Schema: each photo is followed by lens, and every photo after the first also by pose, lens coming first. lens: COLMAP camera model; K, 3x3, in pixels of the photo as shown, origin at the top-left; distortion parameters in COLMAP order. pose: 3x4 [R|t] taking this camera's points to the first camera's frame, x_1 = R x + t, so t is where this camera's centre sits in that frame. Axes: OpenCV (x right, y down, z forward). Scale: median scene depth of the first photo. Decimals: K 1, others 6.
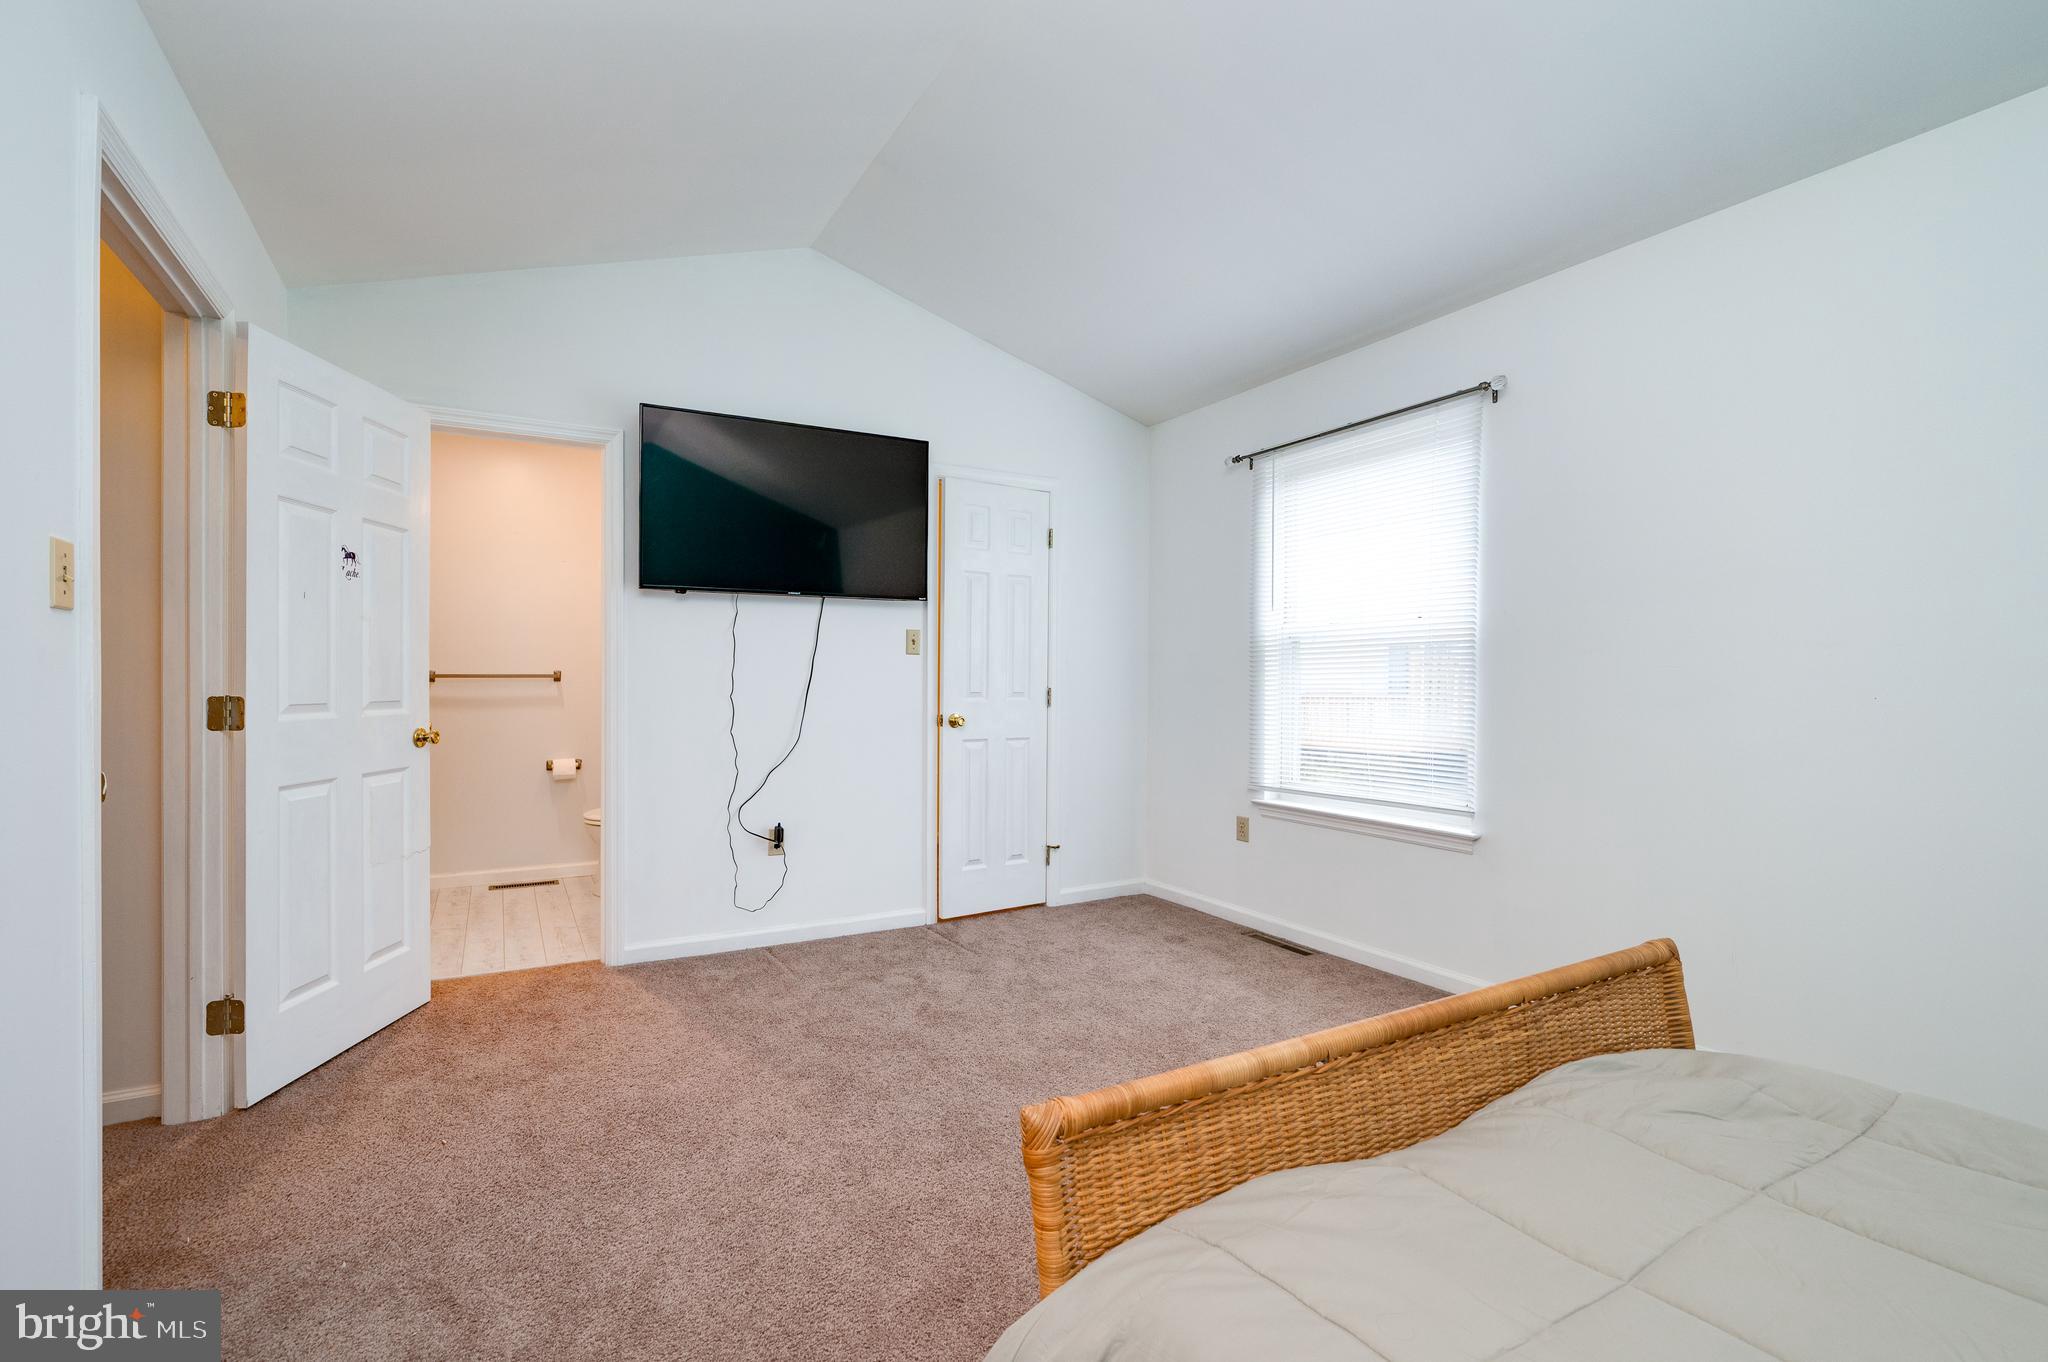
lens RADIAL K [[933.0, 0, 978.4], [0, 933.0, 691.5], [0, 0, 1]] dist [0.001695, -0.001034]
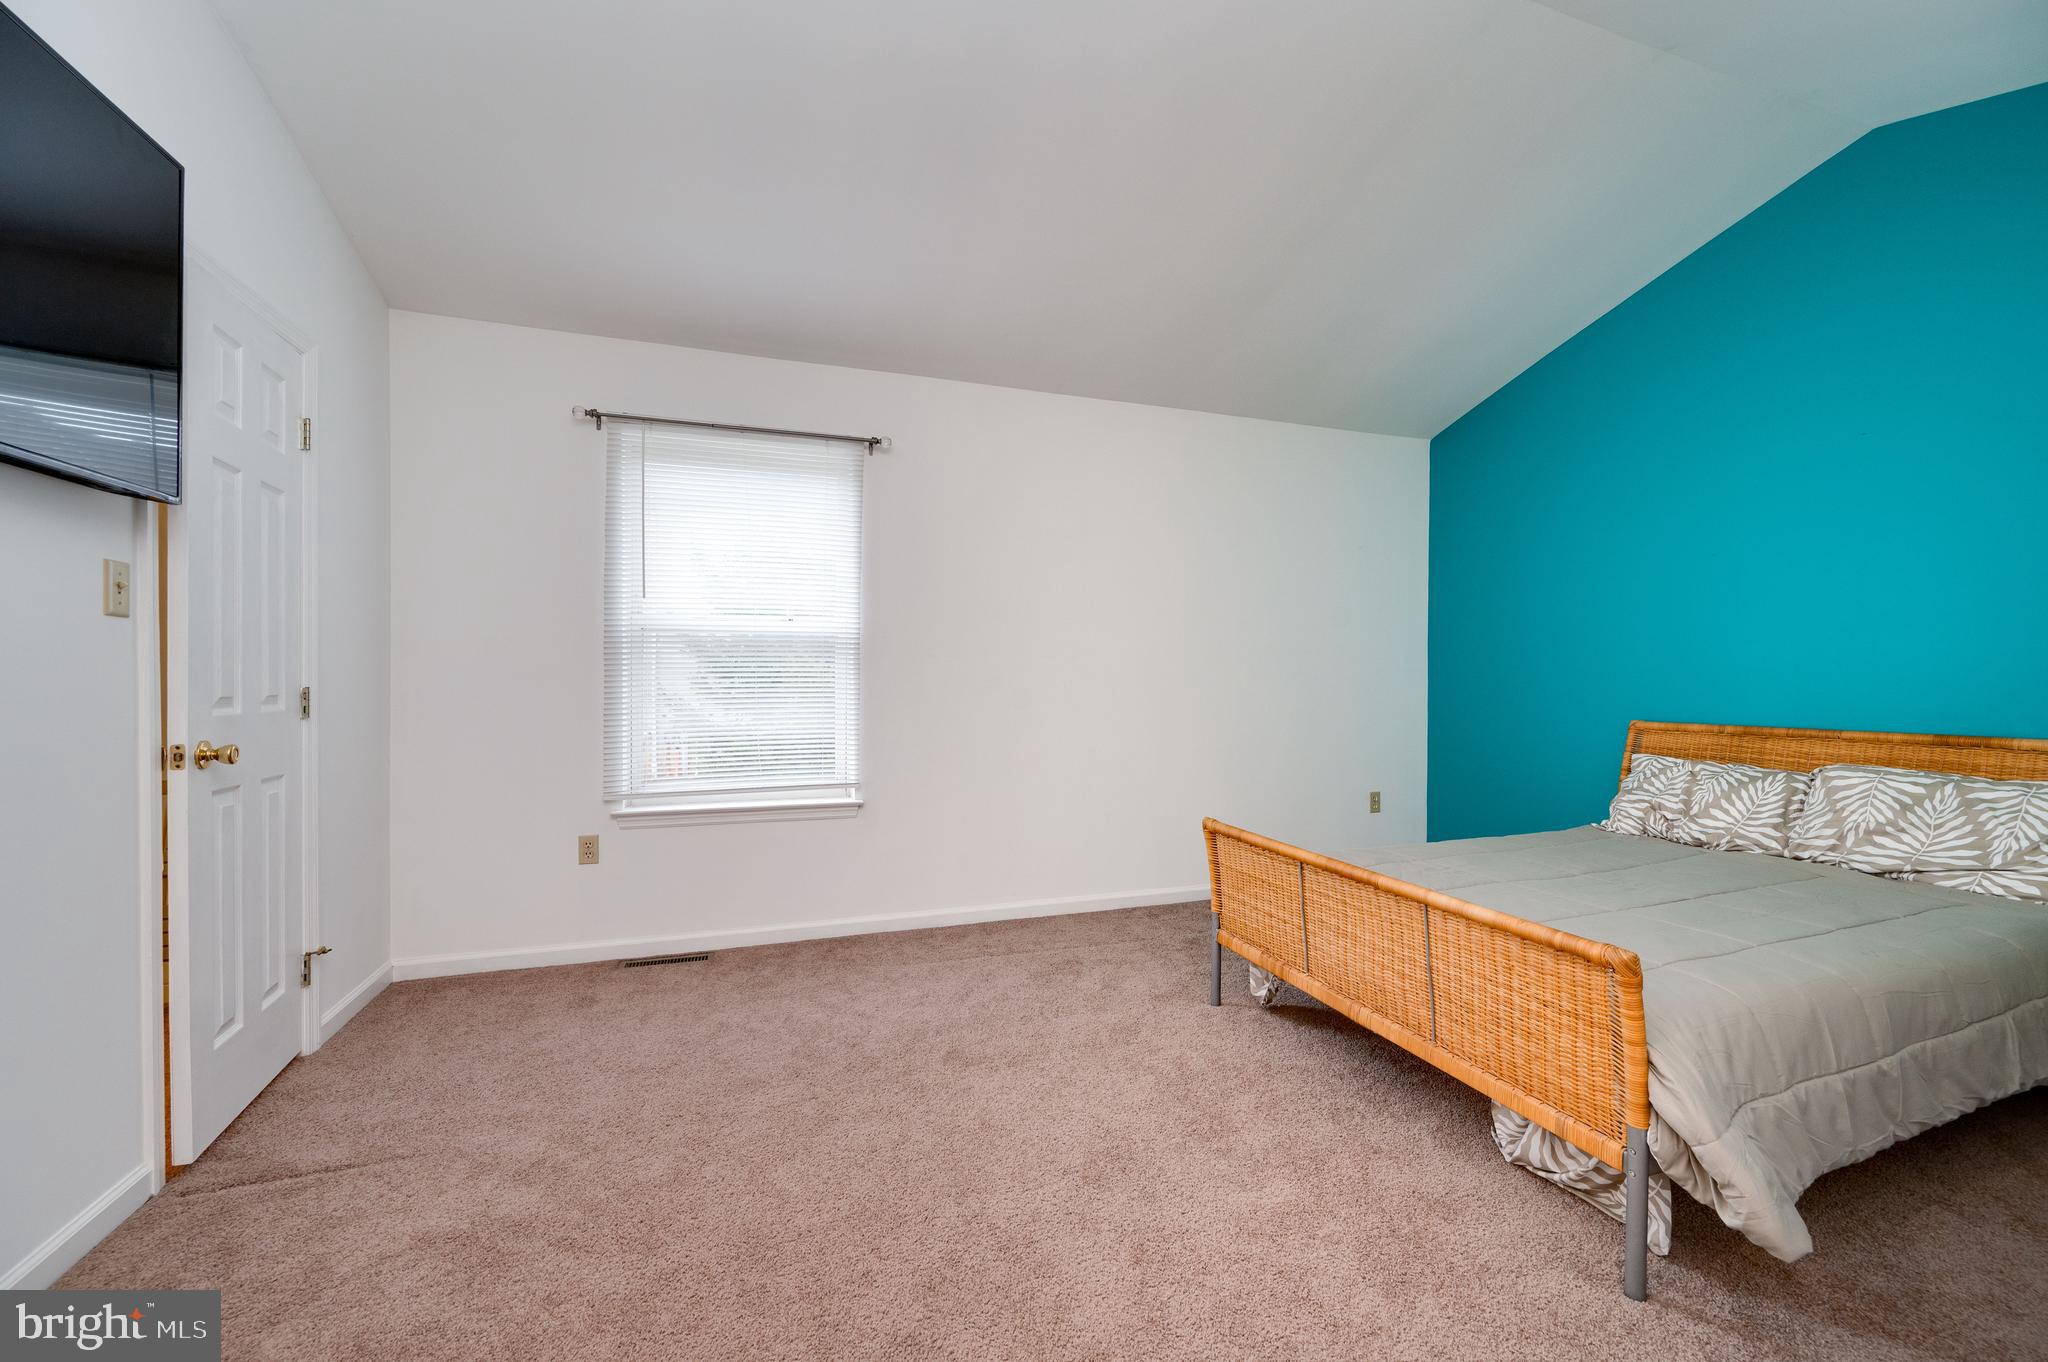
lens RADIAL K [[813.1, 0, 1033.0], [0, 813.1, 688.8], [0, 0, 1]] dist [-0.001792, -0.000627]
pose [[0.124889, -0.013347, 0.992081, -0.421426], [0.005754, 0.999902, 0.012728, -0.007022], [-0.992154, 0.004119, 0.124954, 0.531776]]
